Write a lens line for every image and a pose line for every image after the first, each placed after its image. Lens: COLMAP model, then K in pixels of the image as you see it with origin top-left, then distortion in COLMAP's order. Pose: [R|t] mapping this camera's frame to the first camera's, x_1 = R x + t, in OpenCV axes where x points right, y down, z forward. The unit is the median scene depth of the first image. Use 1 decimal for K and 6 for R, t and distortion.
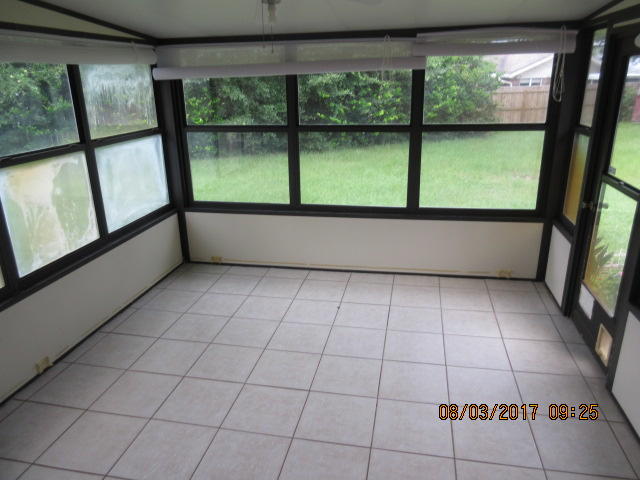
lens RADIAL K [[471.7, 0, 321.4], [0, 471.7, 239.8], [0, 0, 1]] dist [-0.003932, -0.005421]
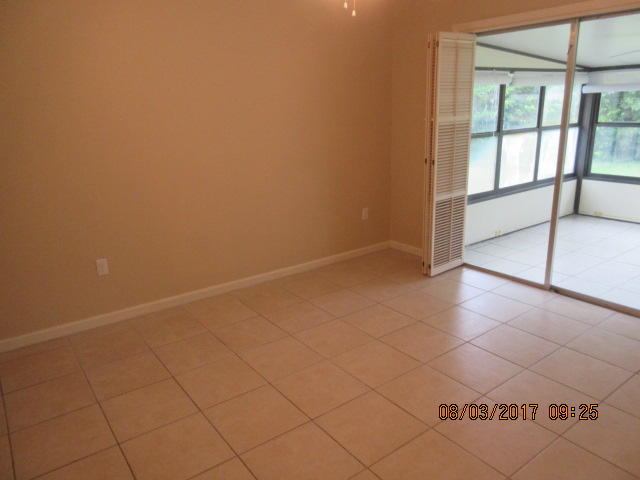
lens RADIAL K [[471.7, 0, 320.8], [0, 471.7, 242.0], [0, 0, 1]] dist [-0.003932, -0.005421]
pose [[0.734166, 0.181177, -0.654351, 0.136526], [-0.197848, 0.979003, 0.049087, 0.261626], [0.649505, 0.093424, 0.754596, -0.762501]]
